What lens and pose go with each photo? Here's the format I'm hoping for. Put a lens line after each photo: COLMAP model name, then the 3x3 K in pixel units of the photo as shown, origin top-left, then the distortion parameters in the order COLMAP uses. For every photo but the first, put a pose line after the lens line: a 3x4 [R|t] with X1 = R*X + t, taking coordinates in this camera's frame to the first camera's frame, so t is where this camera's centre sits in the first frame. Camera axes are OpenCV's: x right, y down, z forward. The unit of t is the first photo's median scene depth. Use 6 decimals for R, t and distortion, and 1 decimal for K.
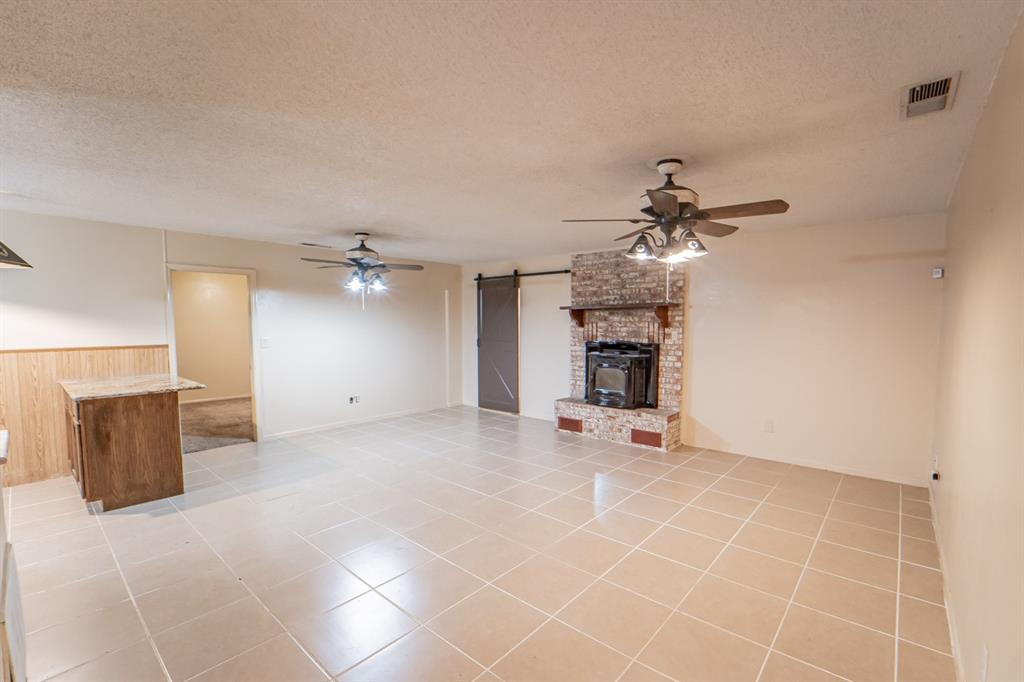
lens RADIAL K [[417.9, 0, 516.1], [0, 417.9, 351.5], [0, 0, 1]] dist [-0.018734, 0.000084]
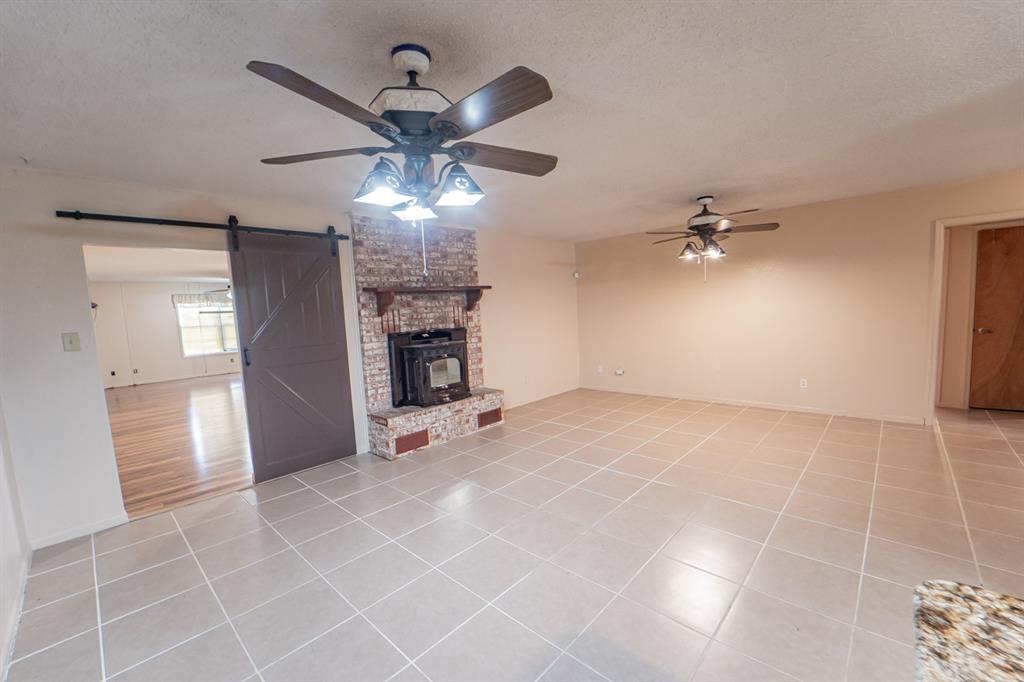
lens RADIAL K [[417.9, 0, 516.1], [0, 417.9, 351.5], [0, 0, 1]] dist [-0.018734, 0.000084]
pose [[0.056871, -0.117578, 0.991434, -0.621085], [0.110167, 0.987716, 0.110818, -0.055271], [-0.992285, 0.102921, 0.069126, 0.760295]]
